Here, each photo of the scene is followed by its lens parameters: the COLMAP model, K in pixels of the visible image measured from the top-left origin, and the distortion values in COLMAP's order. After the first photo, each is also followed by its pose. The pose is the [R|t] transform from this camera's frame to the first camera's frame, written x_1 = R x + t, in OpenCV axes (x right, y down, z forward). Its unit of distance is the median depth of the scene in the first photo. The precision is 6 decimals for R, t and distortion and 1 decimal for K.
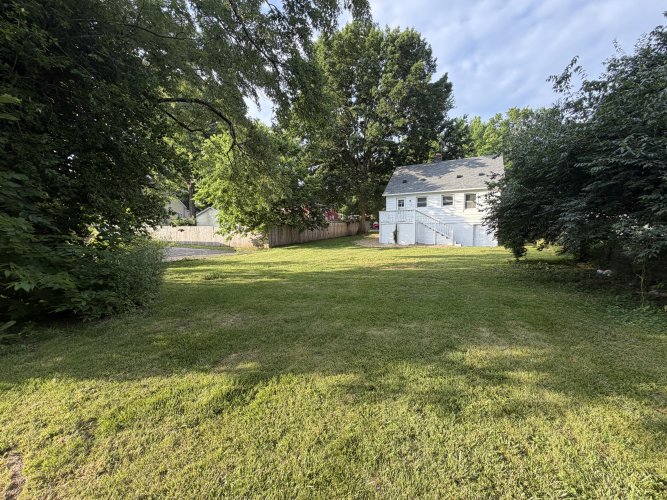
lens RADIAL K [[265.0, 0, 333.5], [0, 265.0, 250.0], [0, 0, 1]] dist [-0.002538, 0.001350]
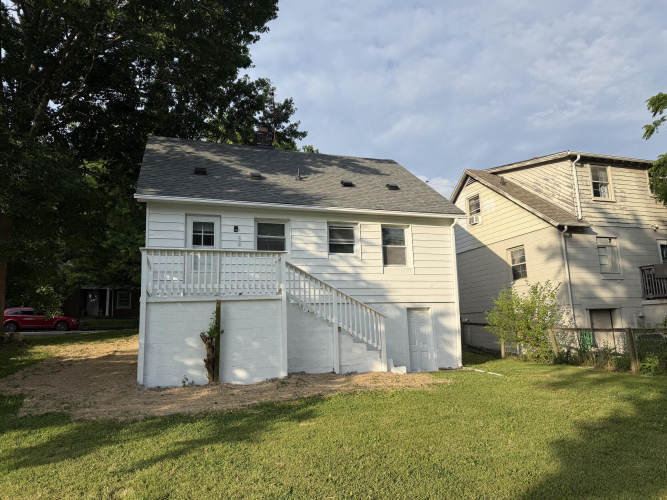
lens RADIAL K [[468.0, 0, 333.3], [0, 468.0, 250.0], [0, 0, 1]] dist [-0.002379, -0.002277]
pose [[0.679944, 0.108181, 0.725240, -0.019418], [0.068908, 0.975253, -0.210079, -0.044207], [-0.730019, 0.192816, 0.655663, 0.603321]]
